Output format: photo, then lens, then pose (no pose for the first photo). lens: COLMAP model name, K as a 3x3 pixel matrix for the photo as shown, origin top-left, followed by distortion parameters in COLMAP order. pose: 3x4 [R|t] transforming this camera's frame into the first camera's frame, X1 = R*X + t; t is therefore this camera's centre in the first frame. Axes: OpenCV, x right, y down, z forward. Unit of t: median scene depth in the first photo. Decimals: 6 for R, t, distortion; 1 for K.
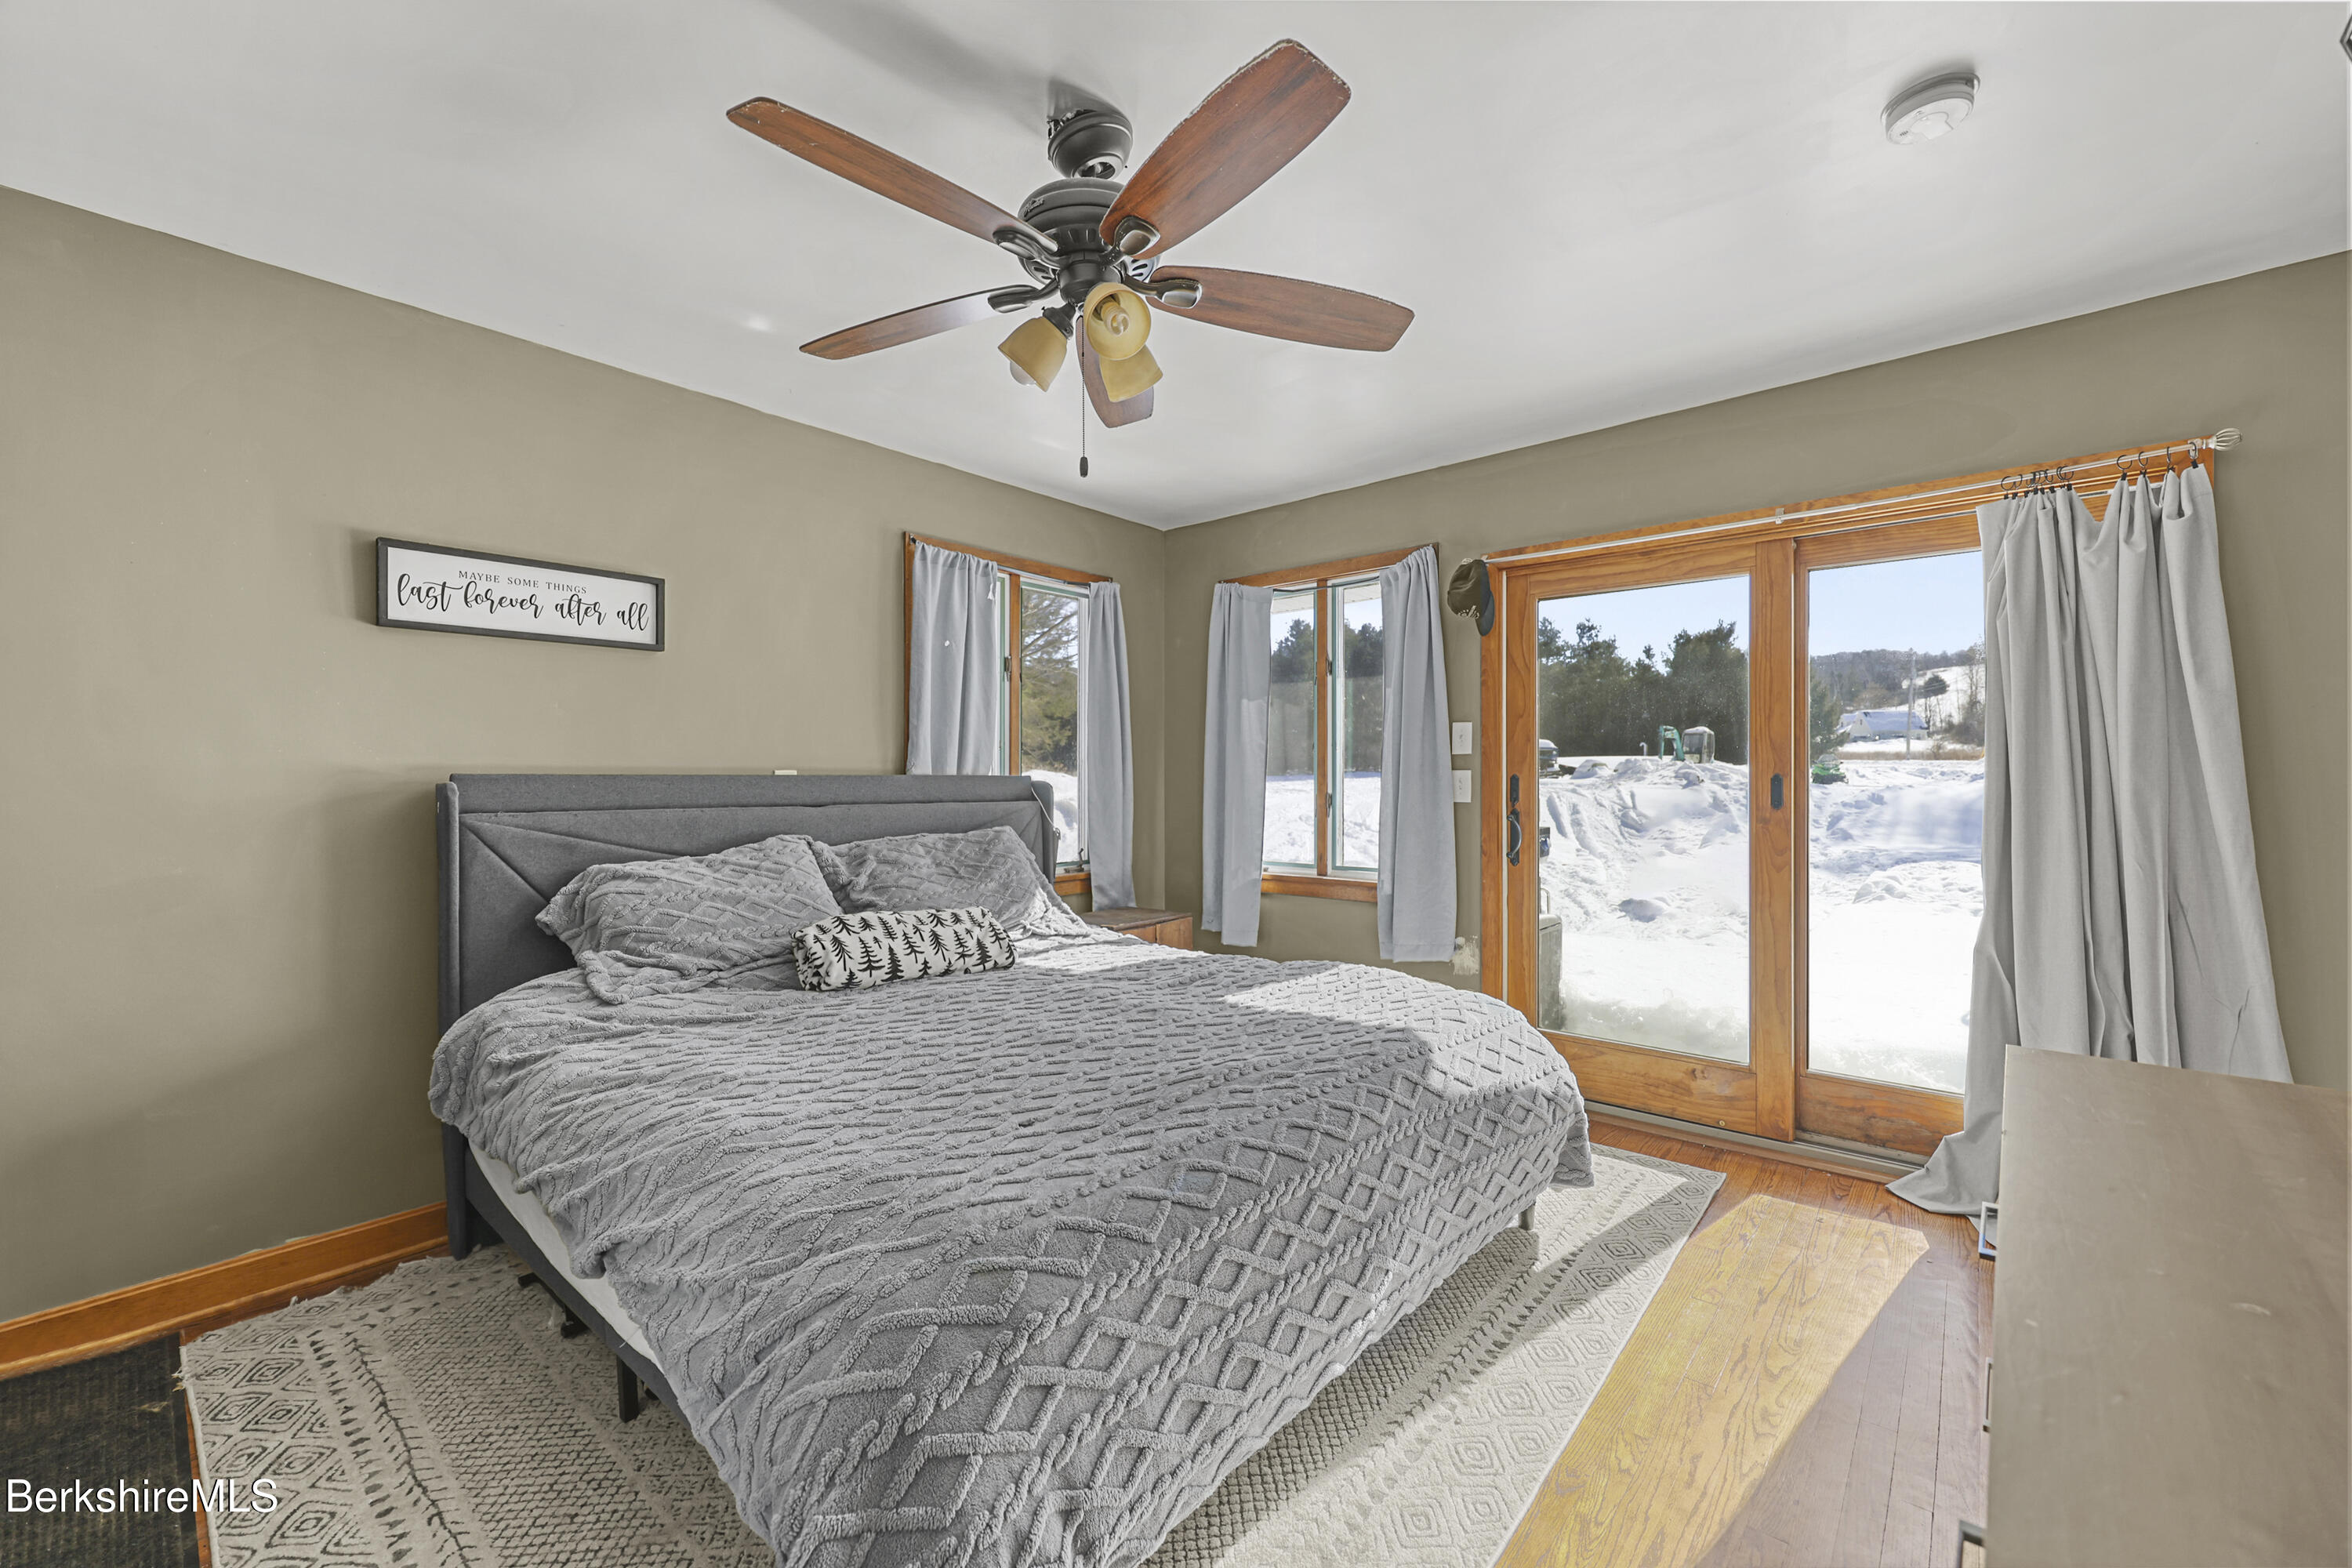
lens RADIAL K [[946.5, 0, 1183.0], [0, 946.5, 782.2], [0, 0, 1]] dist [0.000320, 0.000108]
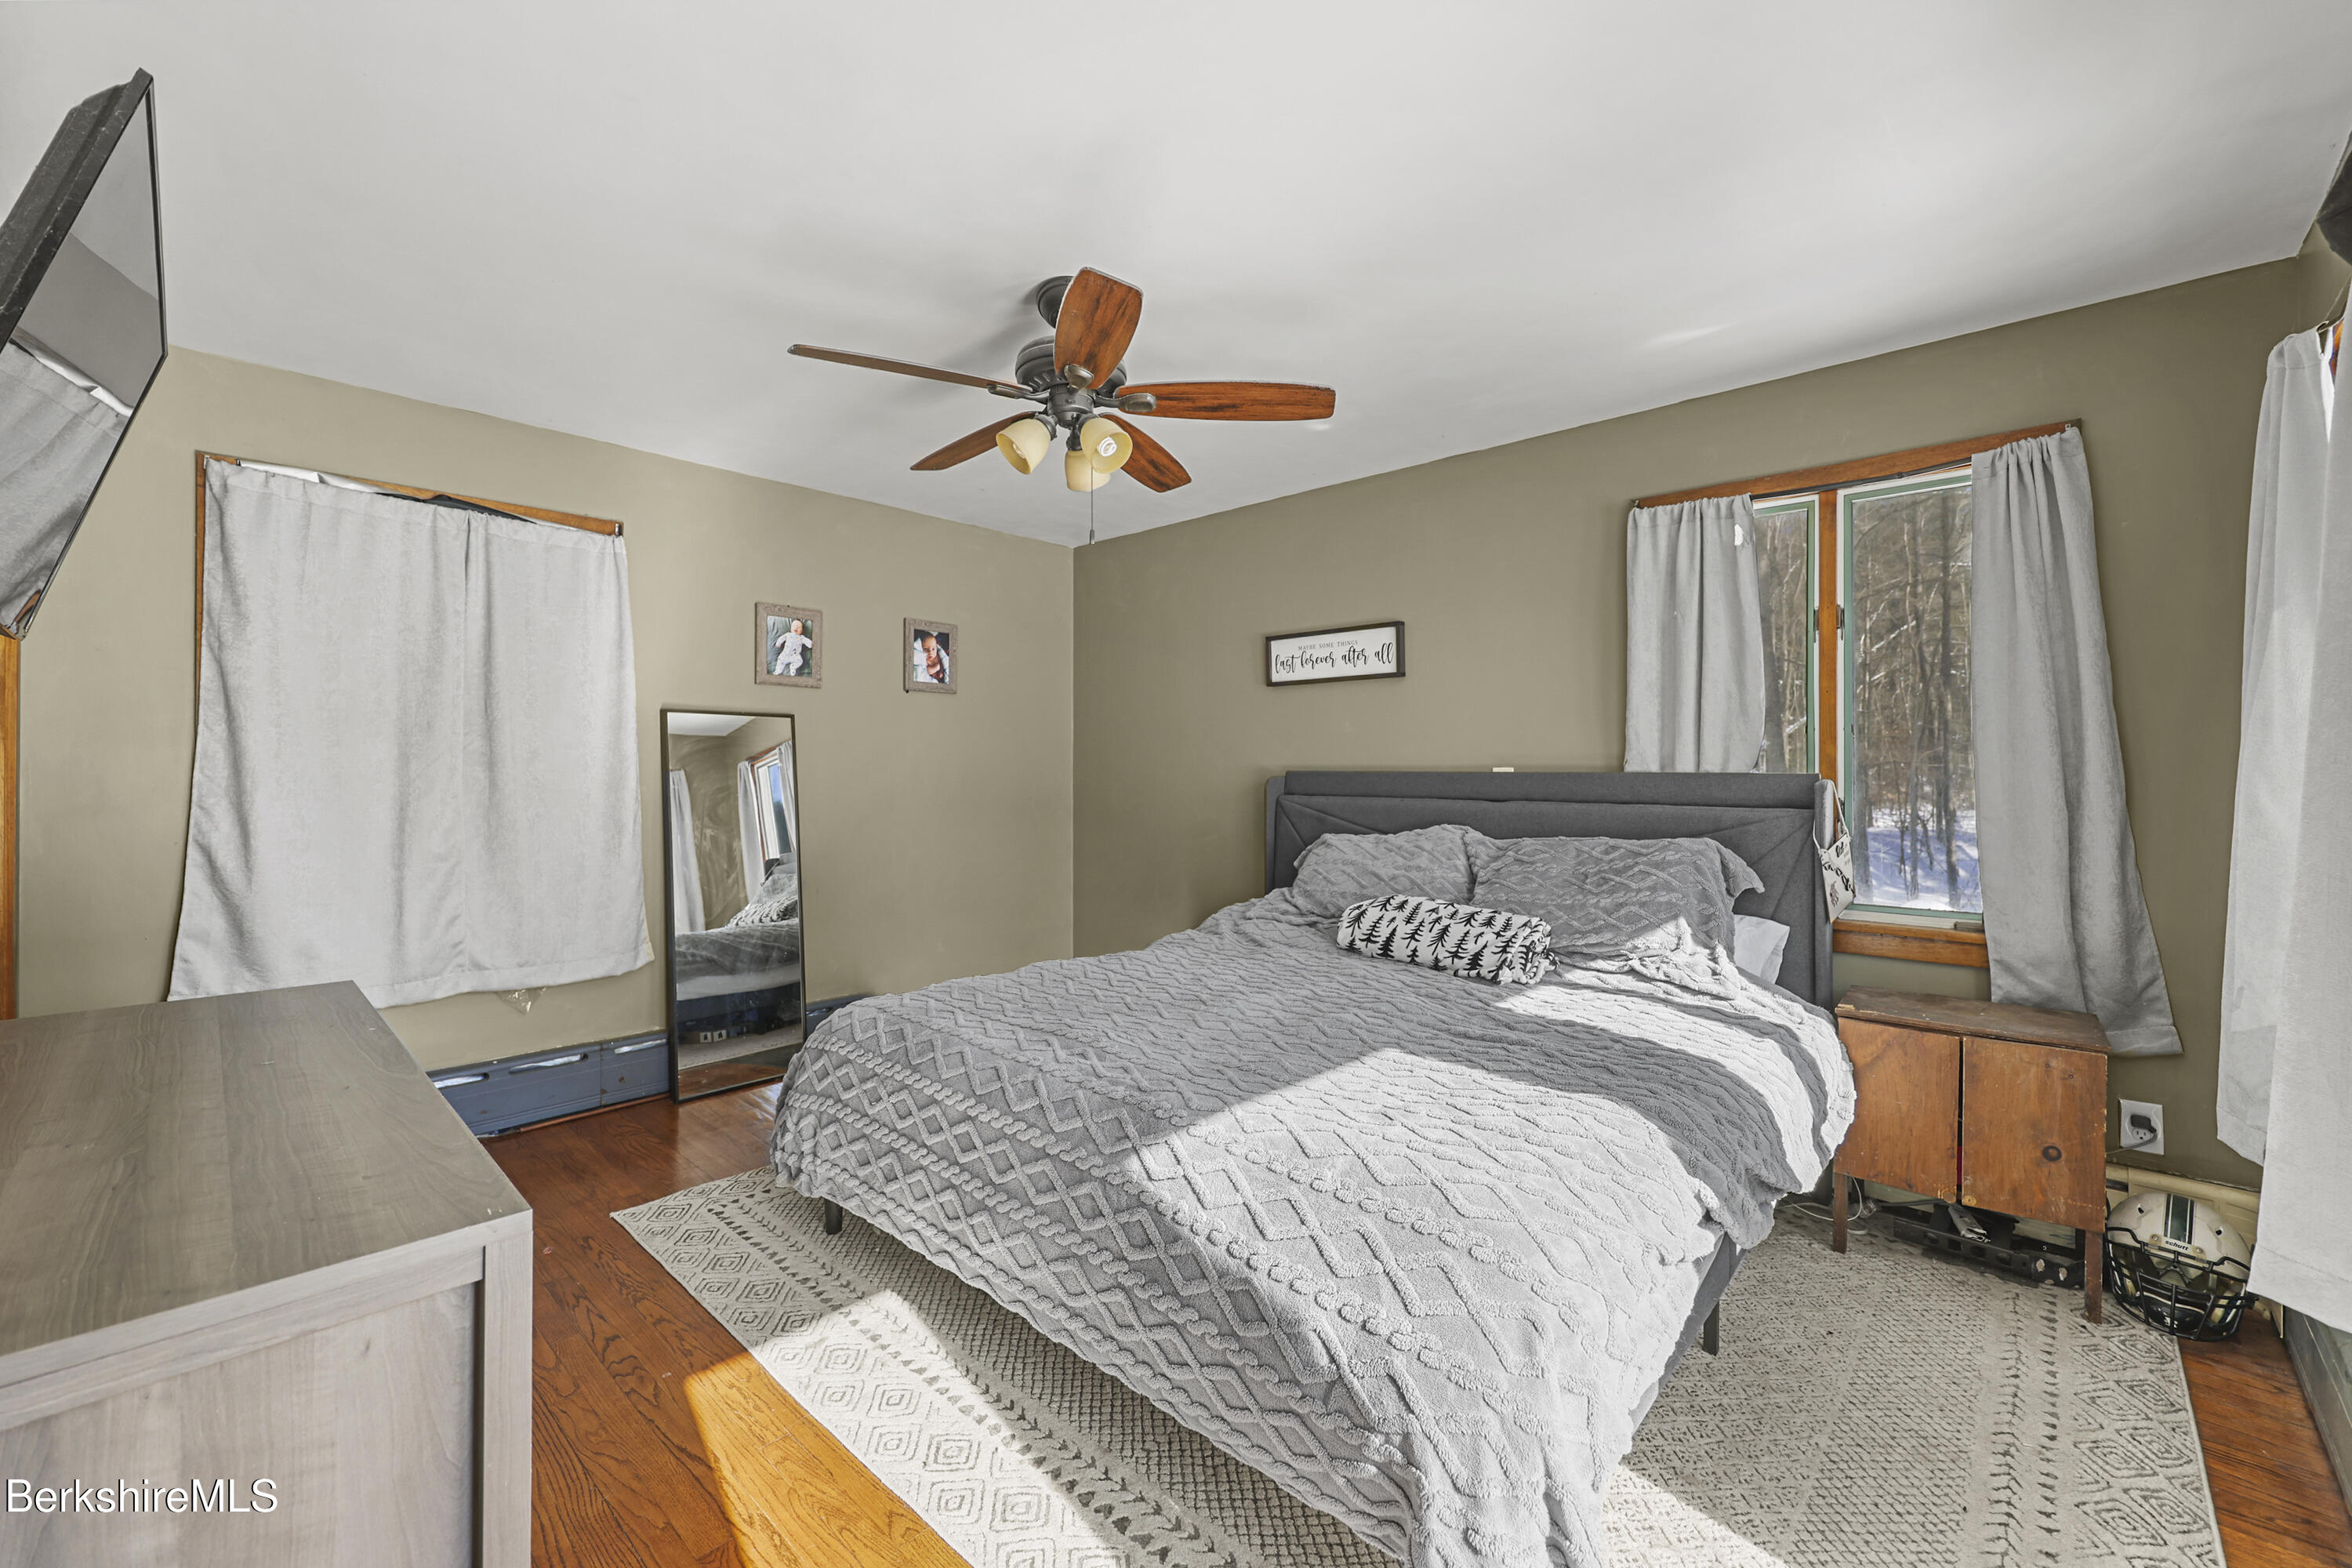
lens RADIAL K [[946.5, 0, 1183.0], [0, 946.5, 782.2], [0, 0, 1]] dist [0.000320, 0.000108]
pose [[-0.038572, 0.011920, -0.999185, 0.802627], [-0.007024, 0.999901, 0.012200, -0.007646], [0.999231, 0.007489, -0.038484, 0.796939]]
